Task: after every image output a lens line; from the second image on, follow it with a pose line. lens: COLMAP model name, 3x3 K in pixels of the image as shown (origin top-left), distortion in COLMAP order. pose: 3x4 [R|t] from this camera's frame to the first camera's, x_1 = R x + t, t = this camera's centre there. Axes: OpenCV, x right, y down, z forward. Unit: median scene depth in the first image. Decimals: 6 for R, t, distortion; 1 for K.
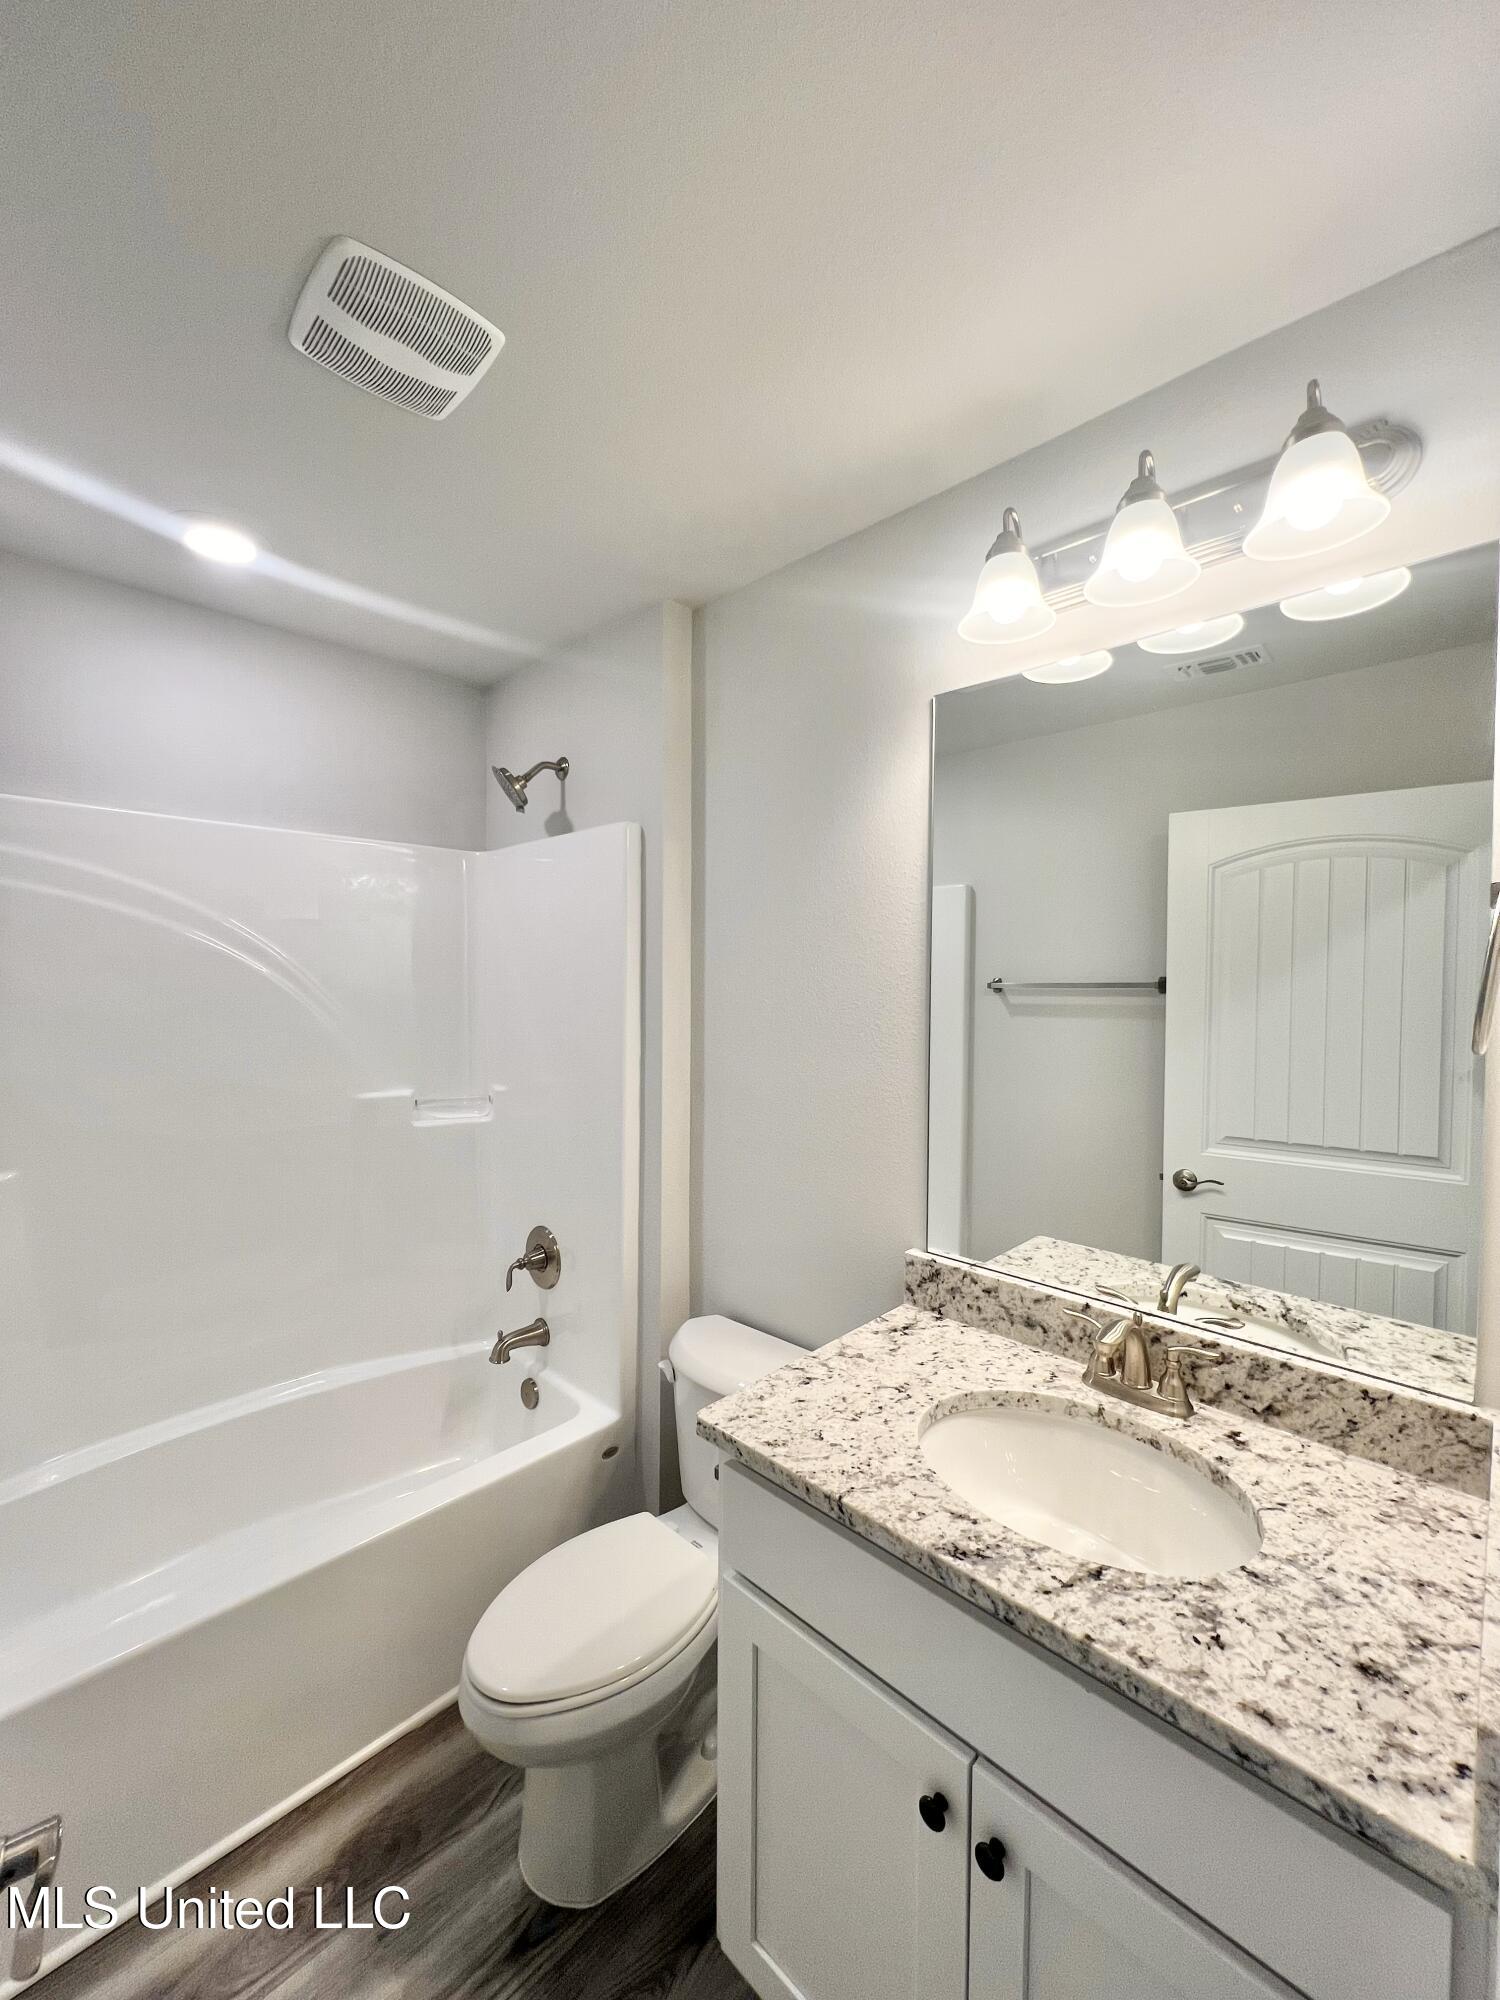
lens RADIAL K [[795.2, 0, 756.2], [0, 795.2, 996.9], [0, 0, 1]] dist [-0.000780, -0.000089]
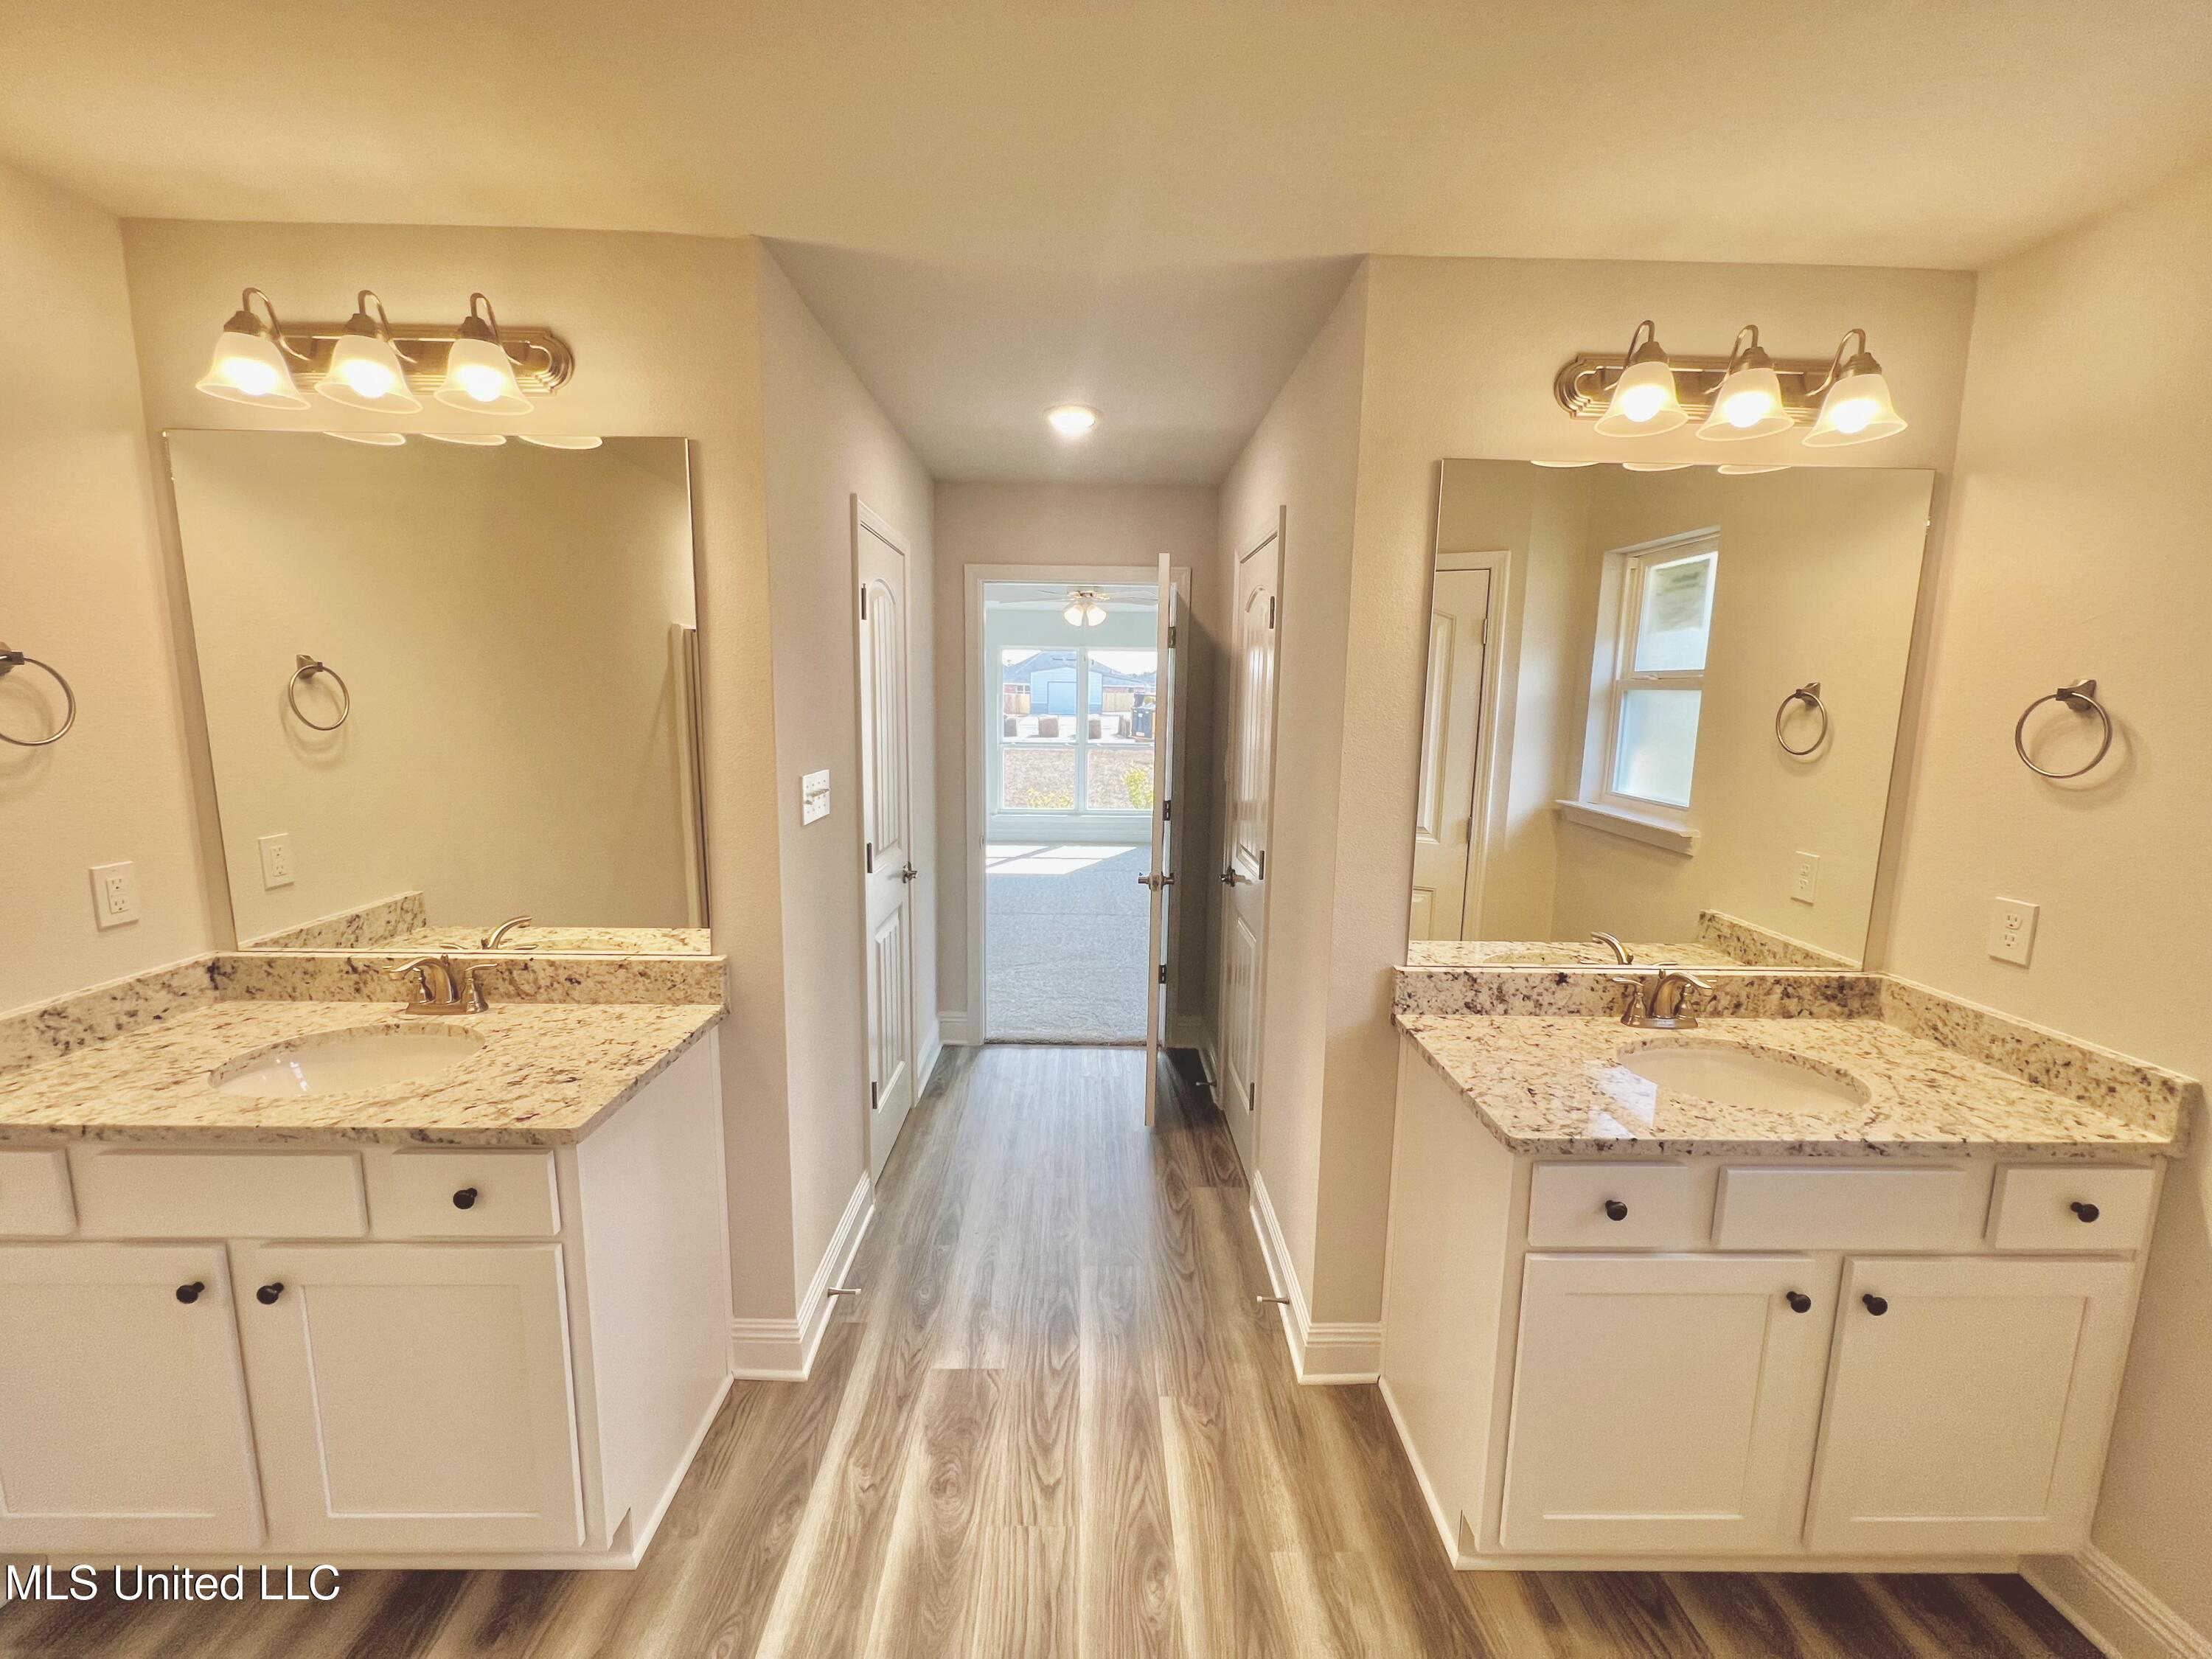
lens RADIAL K [[882.8, 0, 1100.9], [0, 882.8, 825.5], [0, 0, 1]] dist [-0.002459, 0.000591]
pose [[0.707677, -0.099965, 0.699428, 0.272870], [0.008273, 0.991045, 0.133273, -0.018000], [-0.706487, -0.088527, 0.702167, -0.976305]]
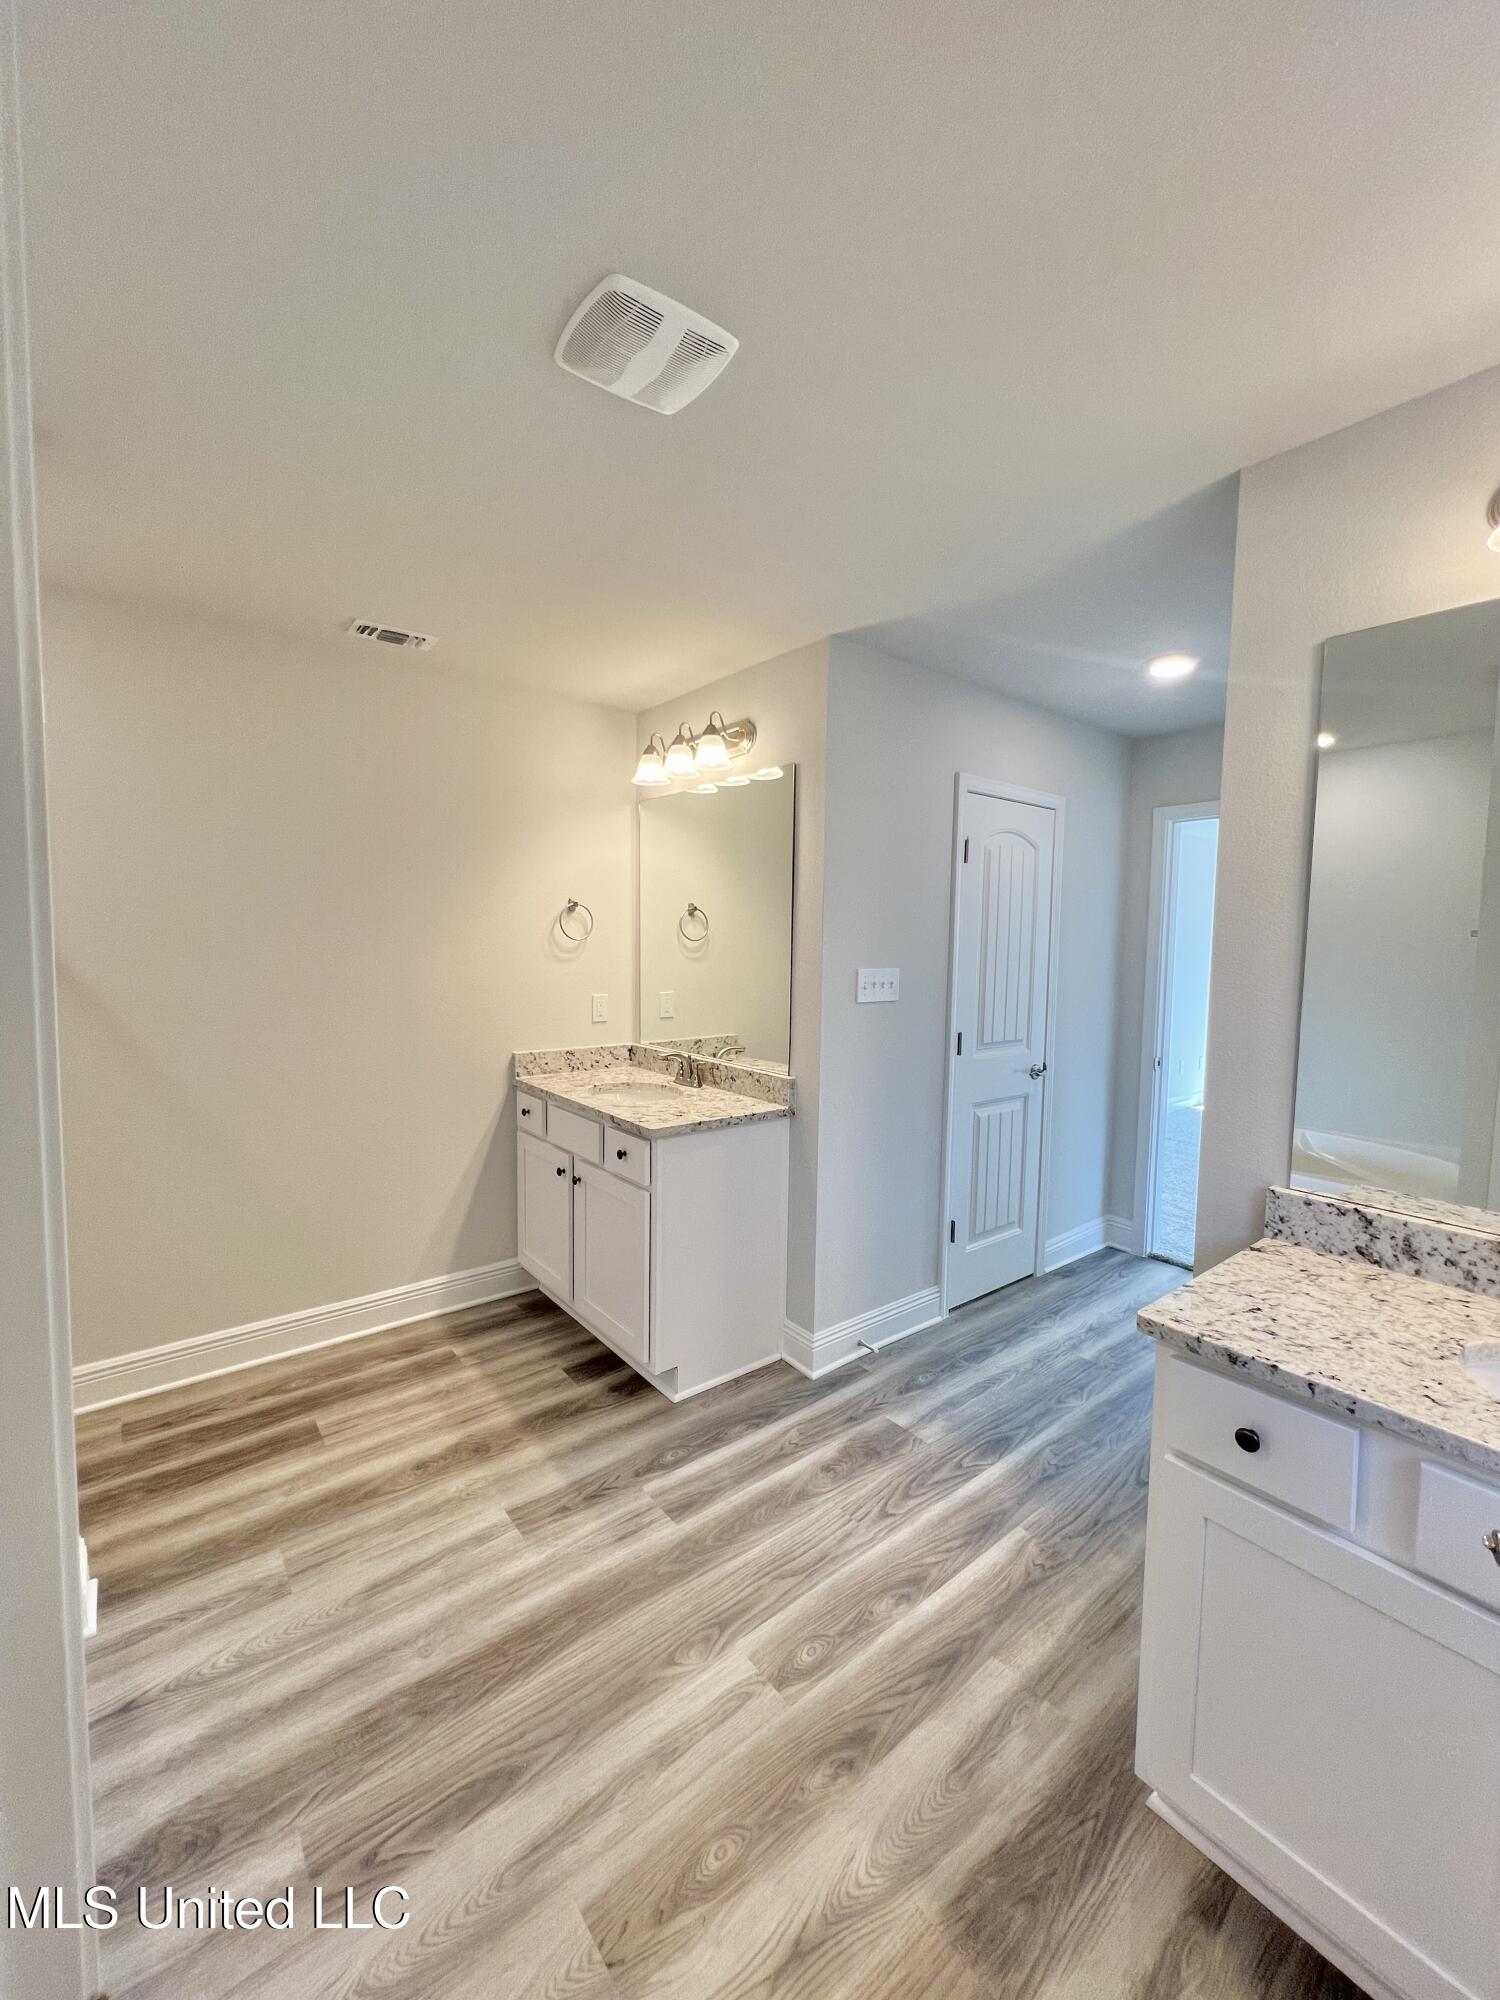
lens RADIAL K [[798.2, 0, 755.7], [0, 798.2, 997.2], [0, 0, 1]] dist [-0.002459, 0.000591]
pose [[0.992089, 0.017139, -0.124363, 1.153747], [-0.011429, 0.998854, 0.046481, 0.101505], [0.125017, -0.044692, 0.991148, -1.761050]]
